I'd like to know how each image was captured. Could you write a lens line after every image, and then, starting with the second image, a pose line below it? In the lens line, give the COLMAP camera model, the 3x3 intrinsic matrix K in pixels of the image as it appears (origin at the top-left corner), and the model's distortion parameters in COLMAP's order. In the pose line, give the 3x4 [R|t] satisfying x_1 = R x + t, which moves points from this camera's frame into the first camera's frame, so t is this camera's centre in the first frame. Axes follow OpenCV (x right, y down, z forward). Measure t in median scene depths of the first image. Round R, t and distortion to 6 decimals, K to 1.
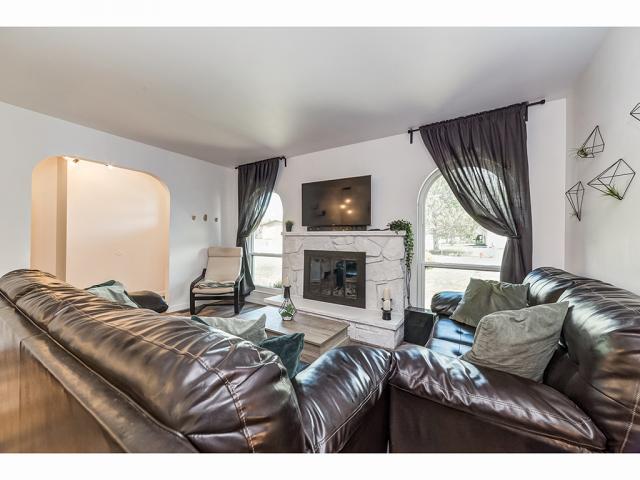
lens RADIAL K [[244.3, 0, 320.0], [0, 244.3, 240.0], [0, 0, 1]] dist [0.002110, 0.000260]
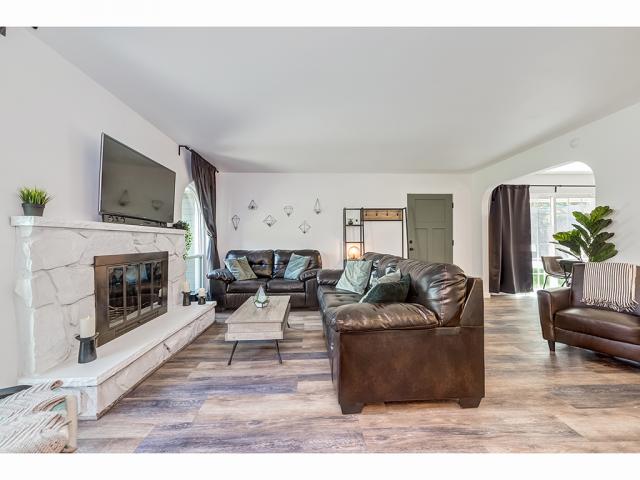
lens RADIAL K [[244.3, 0, 320.0], [0, 244.3, 240.0], [0, 0, 1]] dist [0.002110, 0.000260]
pose [[-0.560834, -0.003233, 0.827922, -0.899269], [0.002089, 0.999984, 0.005320, 0.003635], [-0.827926, 0.004714, -0.560818, 1.034359]]
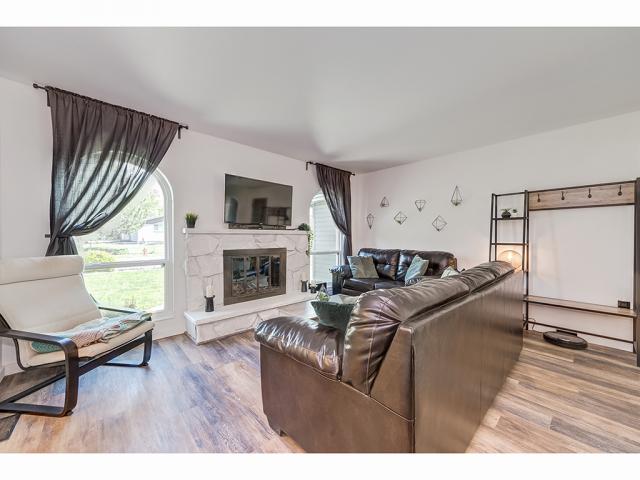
lens RADIAL K [[248.8, 0, 322.0], [0, 248.8, 238.7], [0, 0, 1]] dist [0.007905, 0.000135]
pose [[0.261075, -0.019718, 0.965117, -0.956543], [0.003747, 0.999805, 0.019413, -0.018406], [-0.965311, -0.001452, 0.261098, 0.498513]]
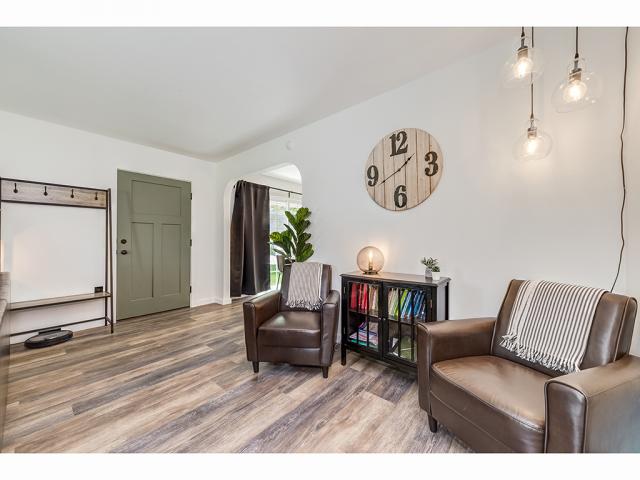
lens RADIAL K [[248.8, 0, 322.0], [0, 248.8, 238.7], [0, 0, 1]] dist [0.007905, 0.000135]
pose [[-0.990402, -0.011547, 0.137732, -0.931064], [-0.011513, 0.999933, 0.001043, 0.002049], [-0.137735, -0.000553, -0.990469, 0.633111]]
